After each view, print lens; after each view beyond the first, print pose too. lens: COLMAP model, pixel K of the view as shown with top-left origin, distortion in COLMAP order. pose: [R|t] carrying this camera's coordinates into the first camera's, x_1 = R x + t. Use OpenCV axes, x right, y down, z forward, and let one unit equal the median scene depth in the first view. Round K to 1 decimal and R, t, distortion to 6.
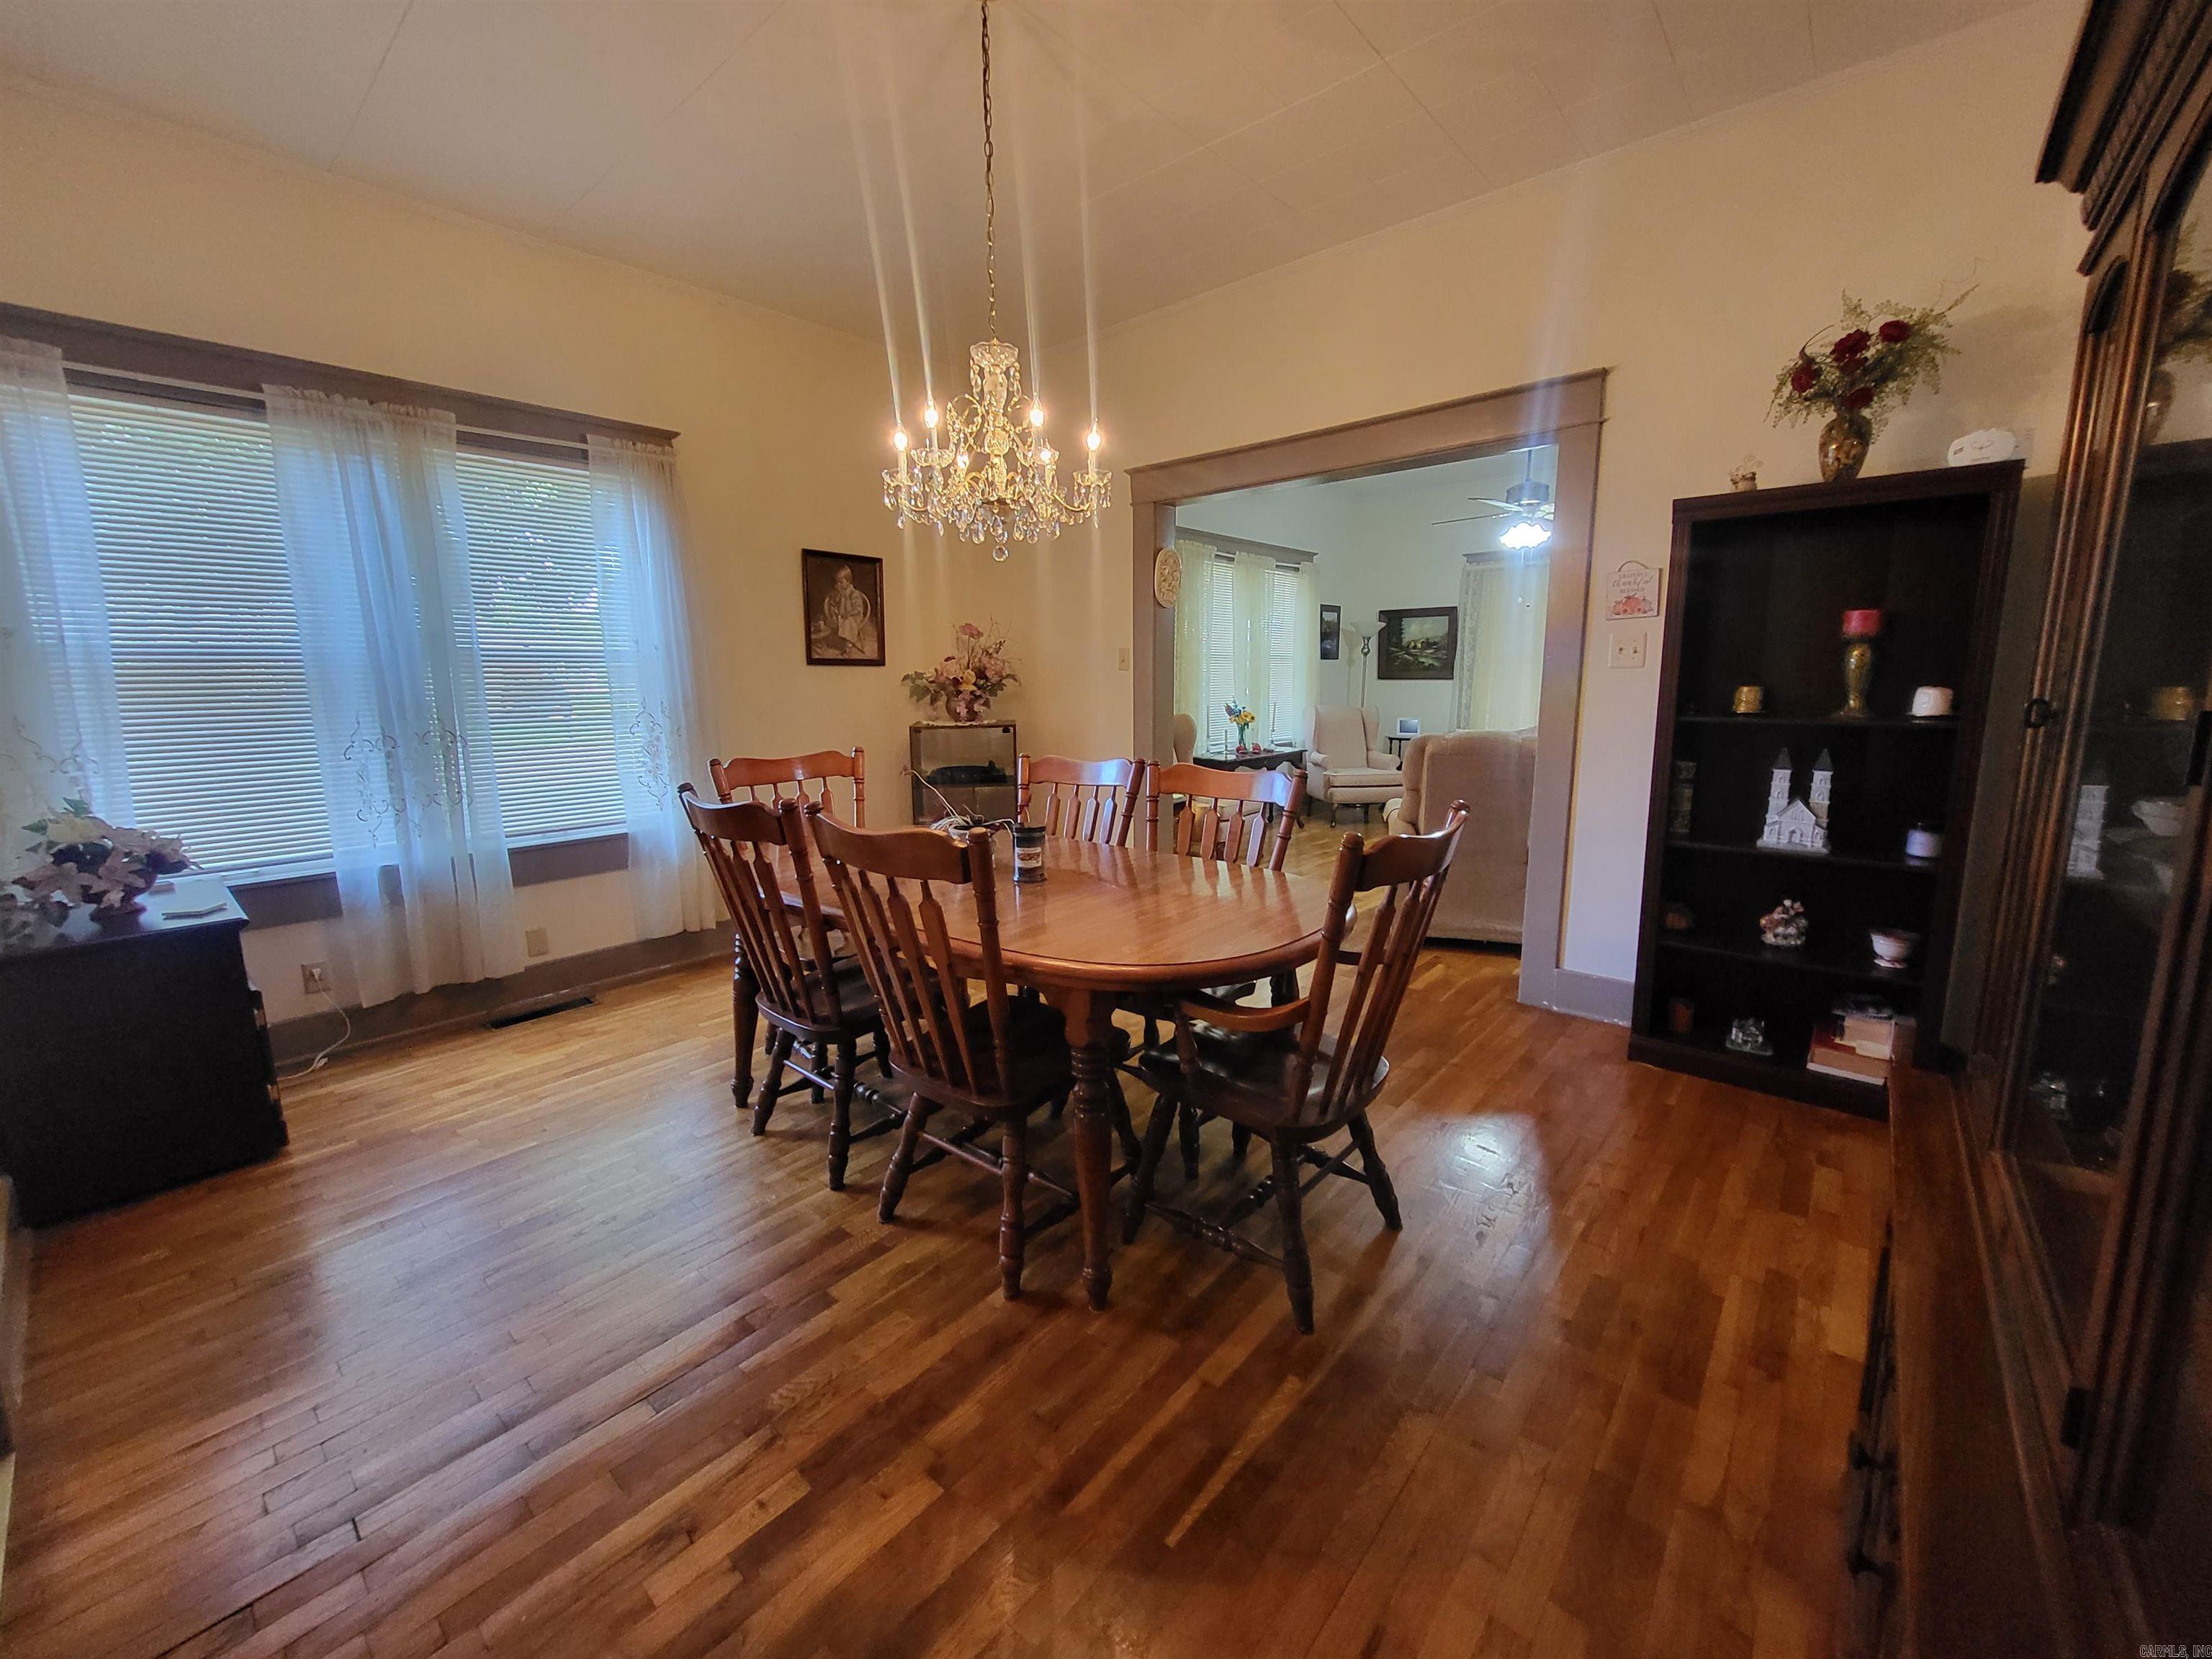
lens RADIAL K [[868.0, 0, 1104.7], [0, 868.0, 821.7], [0, 0, 1]] dist [0.001022, -0.001269]
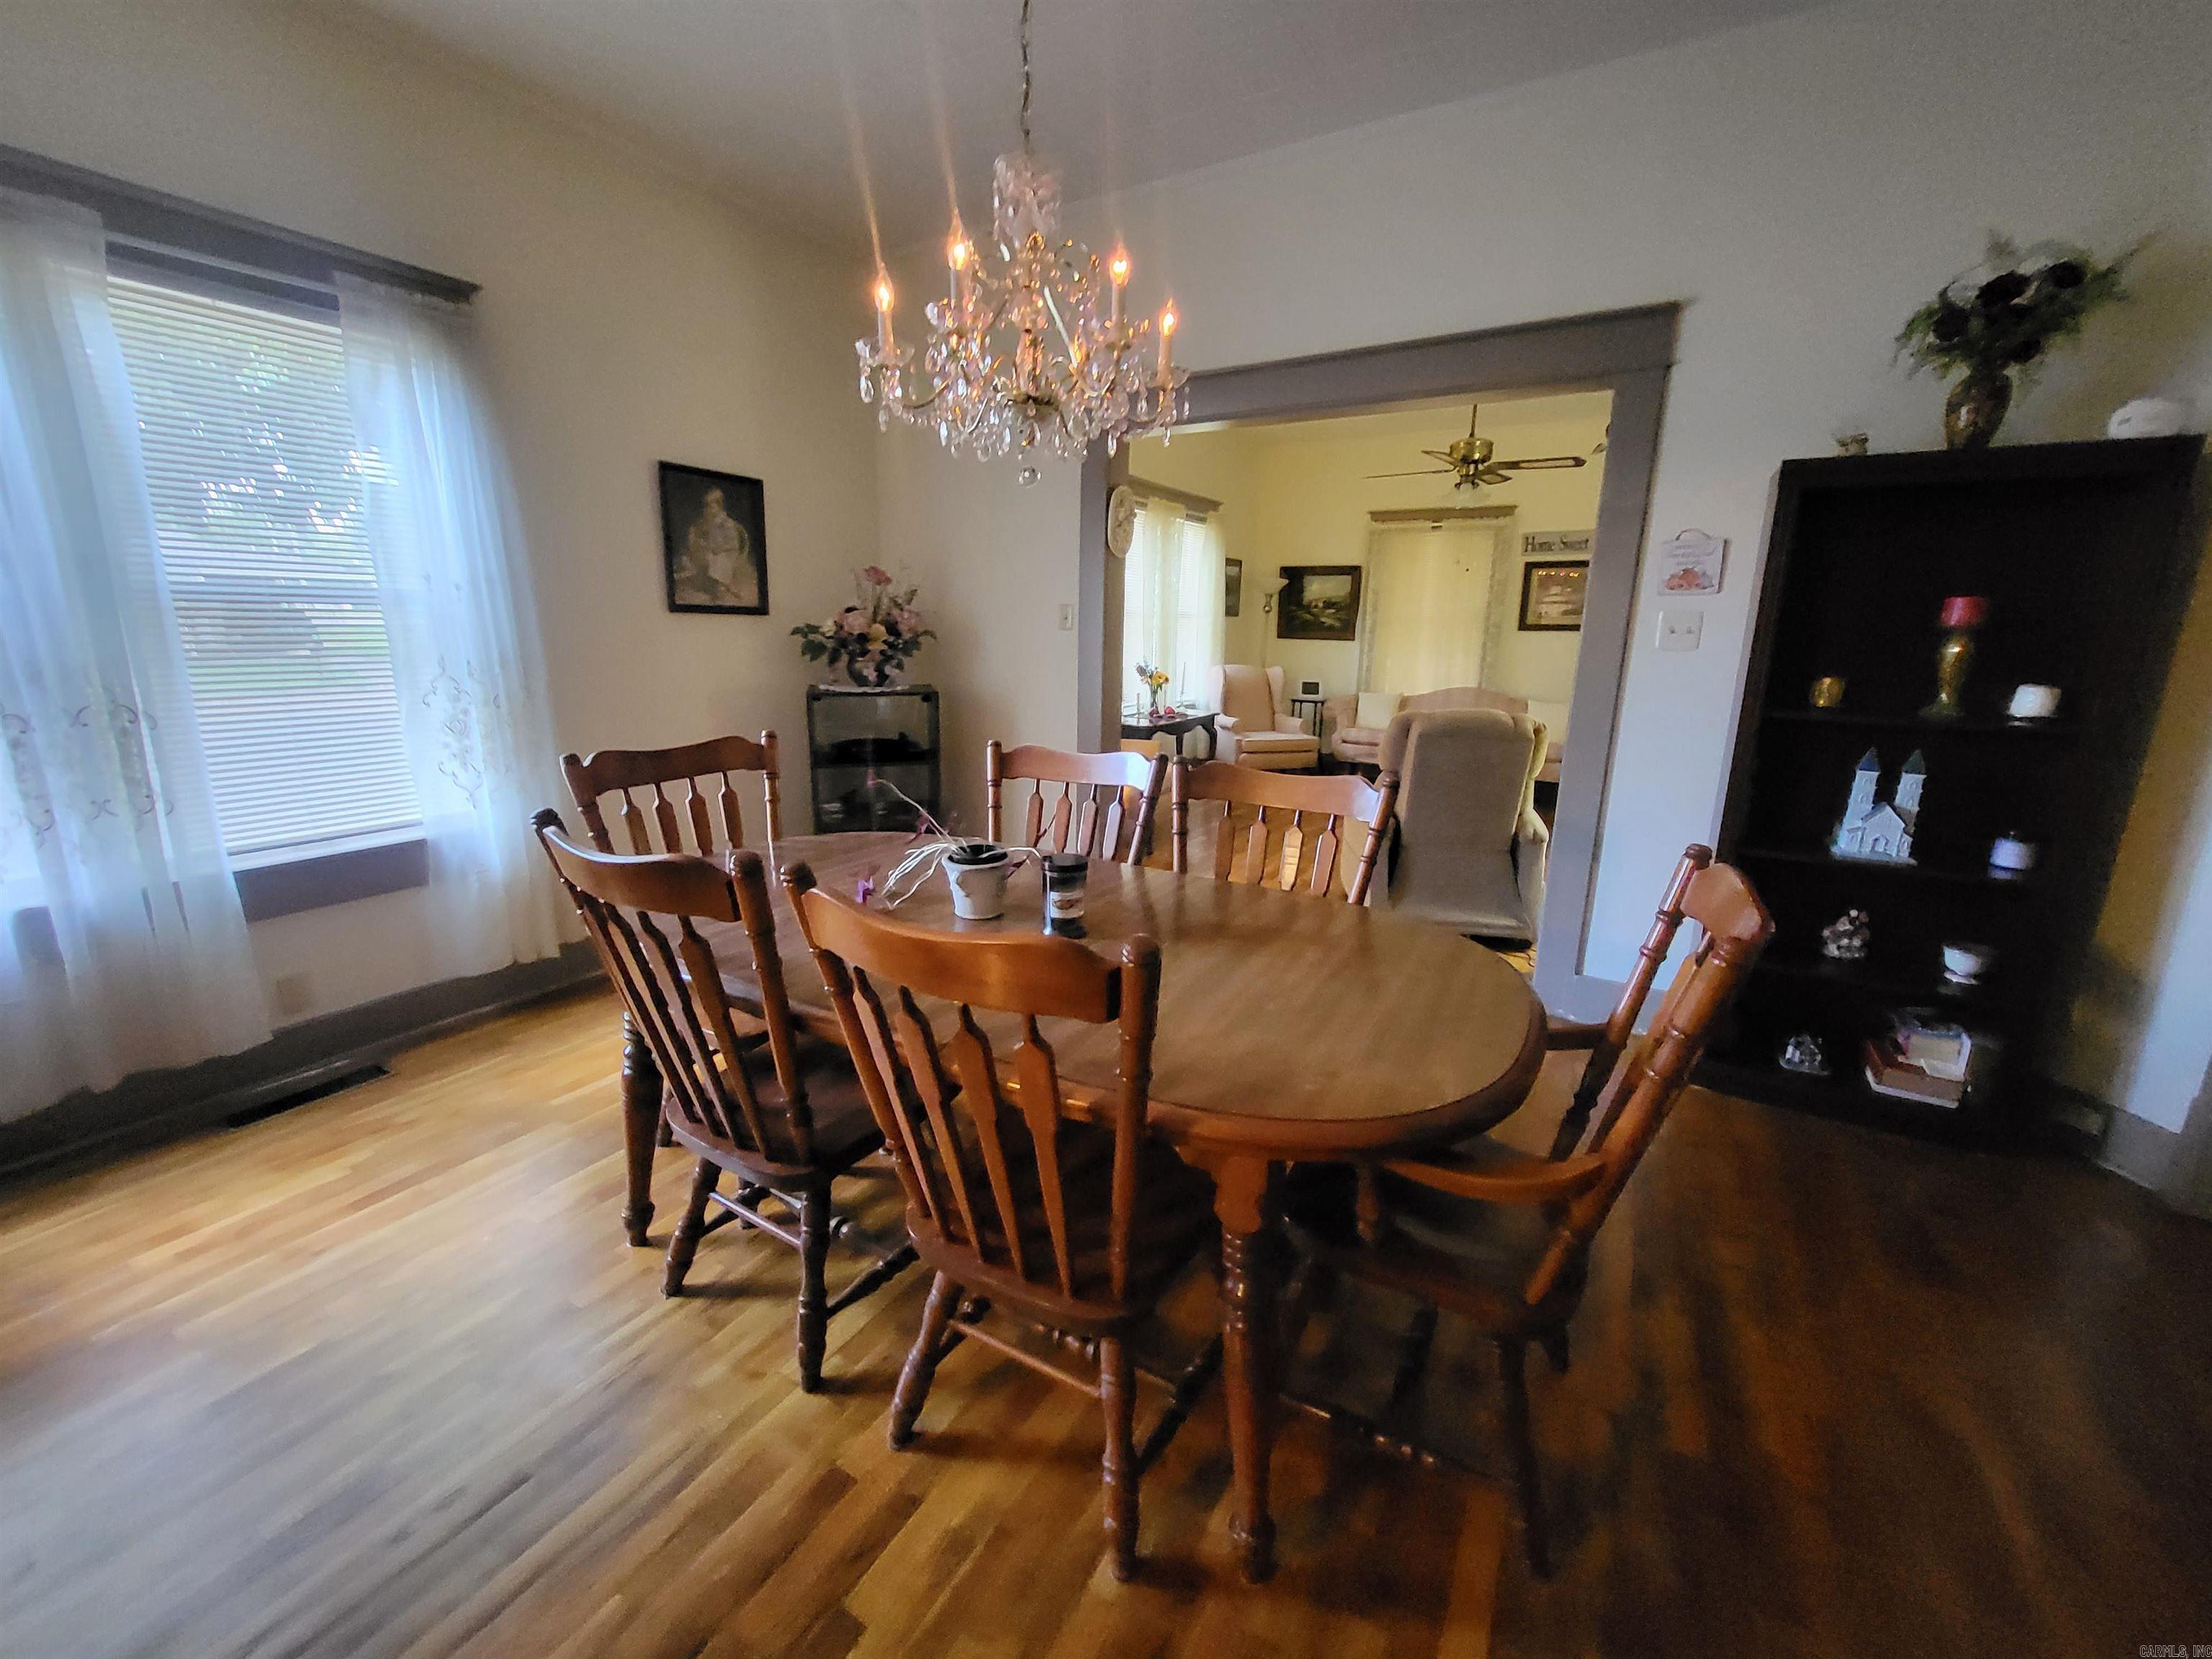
lens RADIAL K [[868.0, 0, 1110.7], [0, 868.0, 819.6], [0, 0, 1]] dist [0.001022, -0.001269]
pose [[0.982863, -0.014578, 0.183761, -0.137016], [0.004092, 0.998348, 0.057315, -0.052964], [-0.184293, -0.055581, 0.981298, 0.206413]]
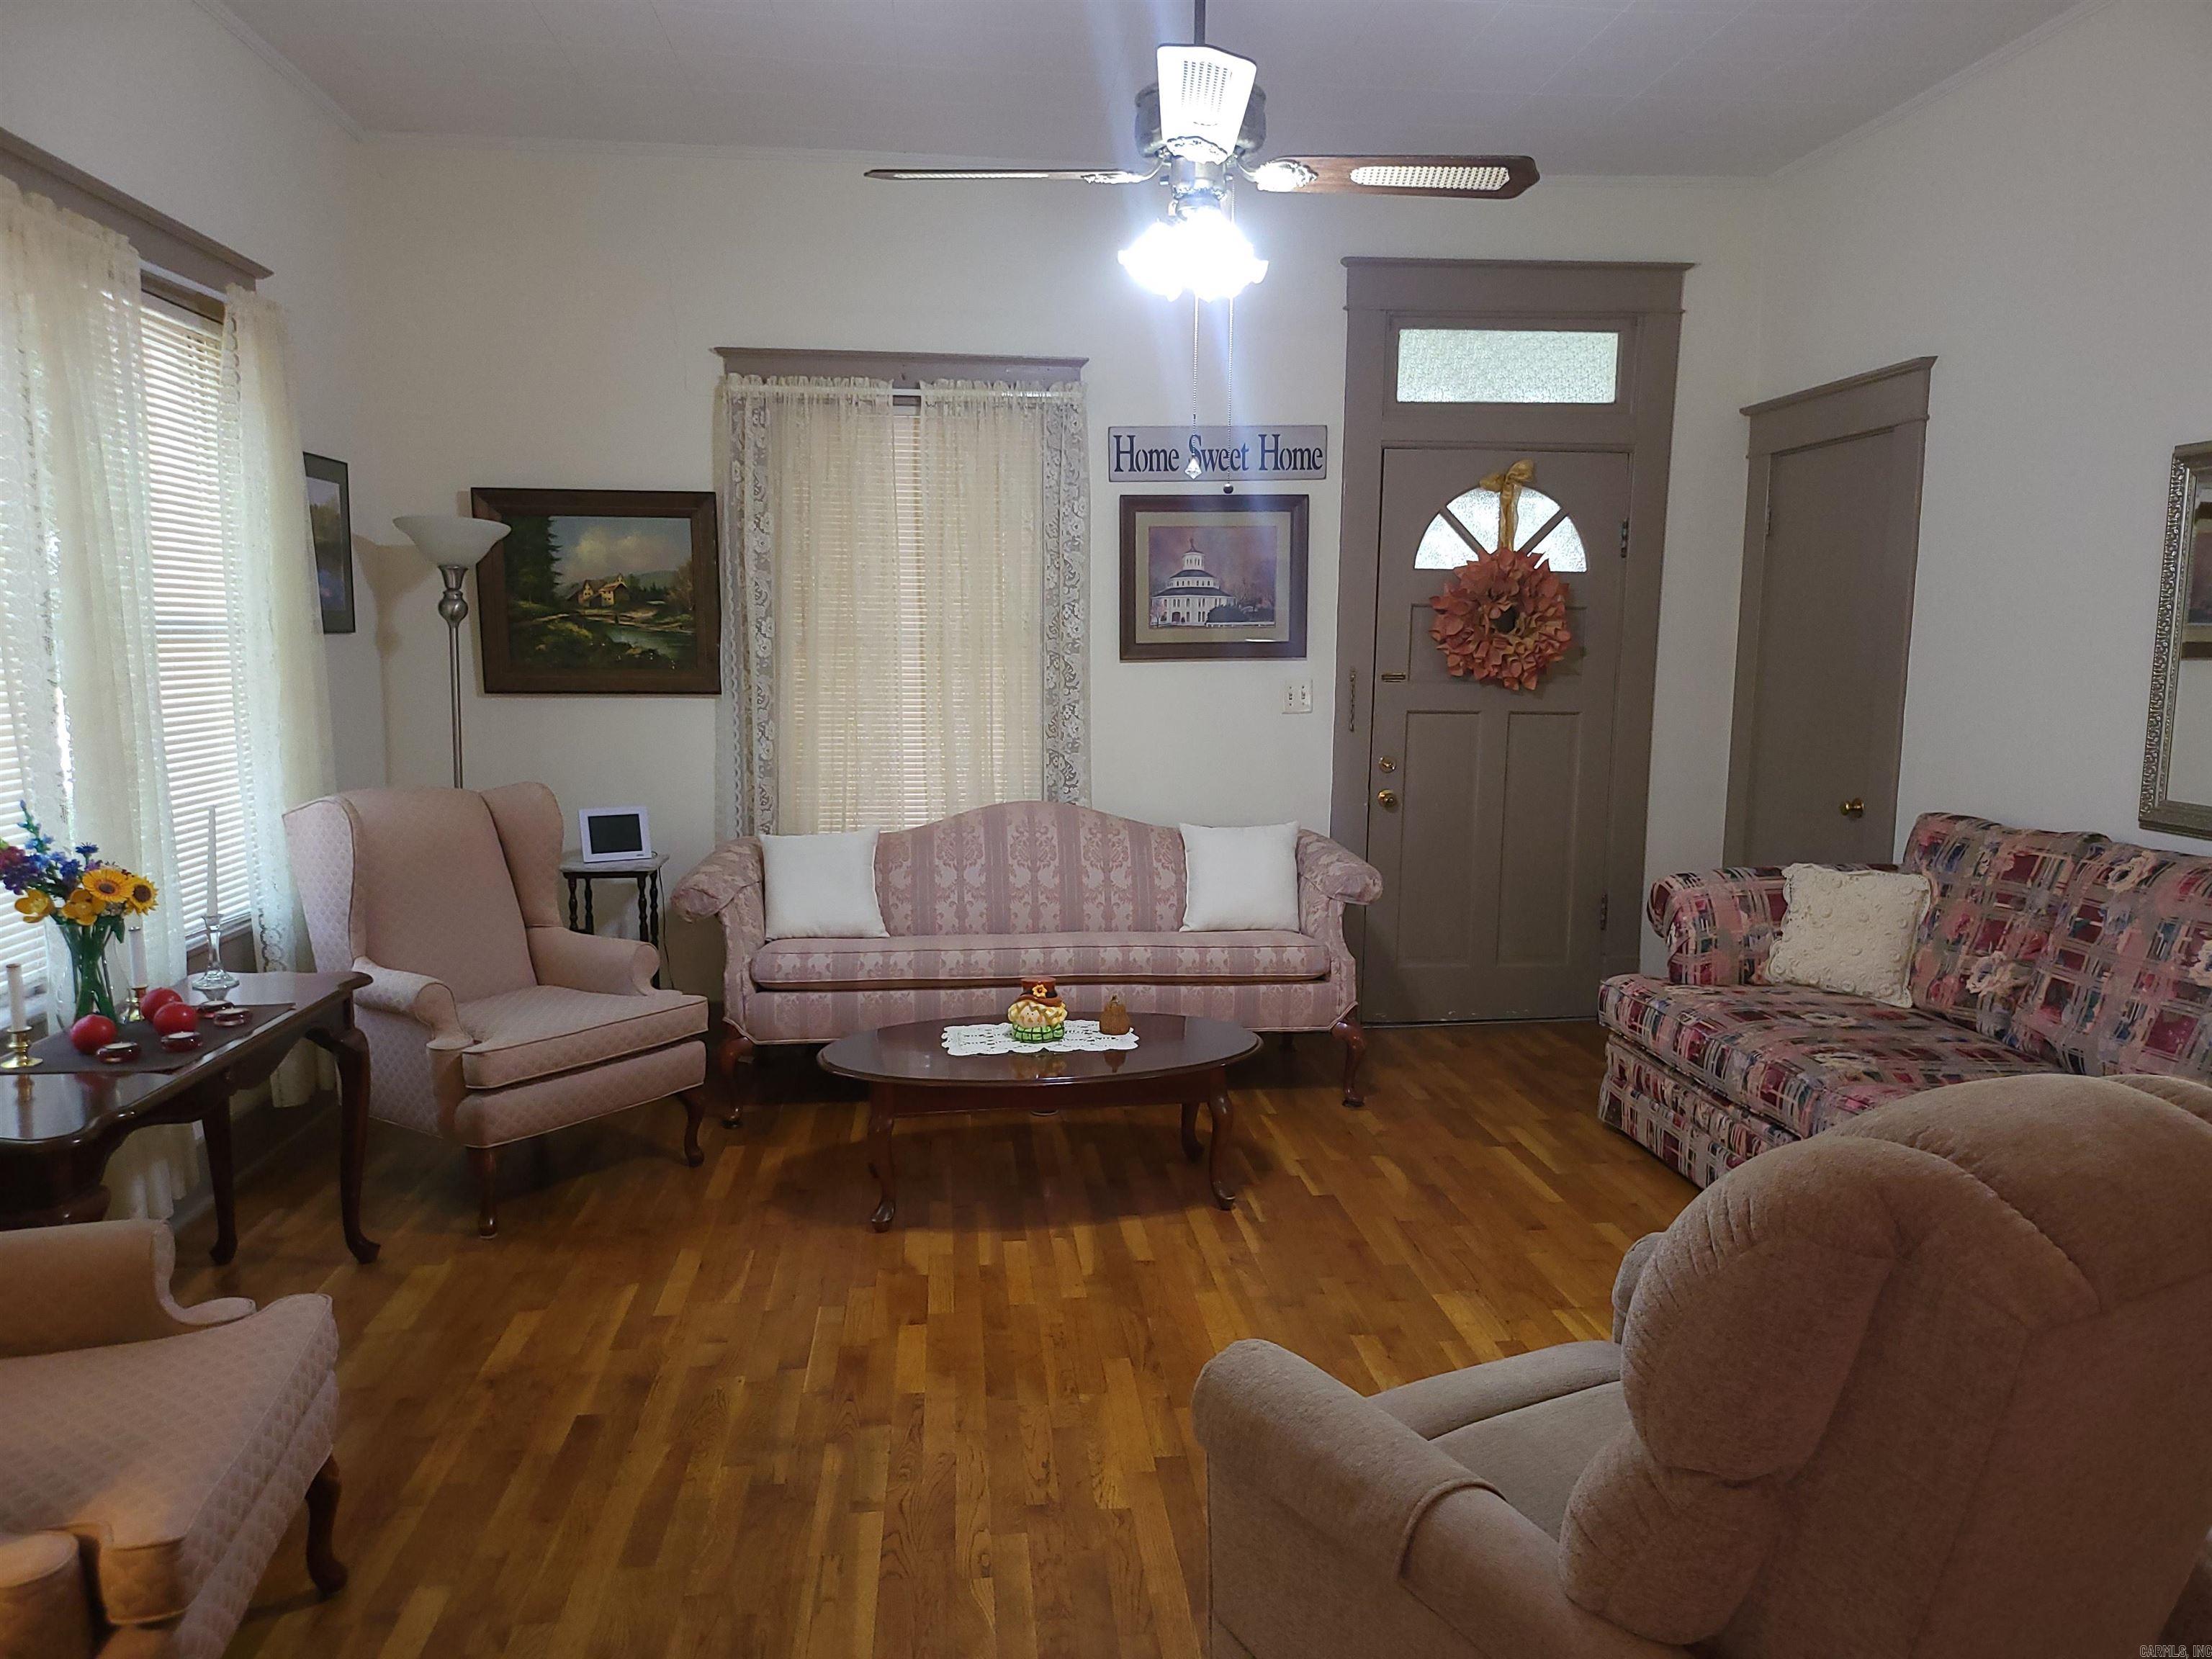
lens RADIAL K [[1561.8, 0, 1097.5], [0, 1561.8, 833.5], [0, 0, 1]] dist [0.043464, -0.032957]
pose [[0.681604, -0.080695, 0.727258, 0.089884], [0.114583, 0.993410, 0.002836, -0.240865], [-0.722694, 0.081398, 0.686358, 1.184861]]
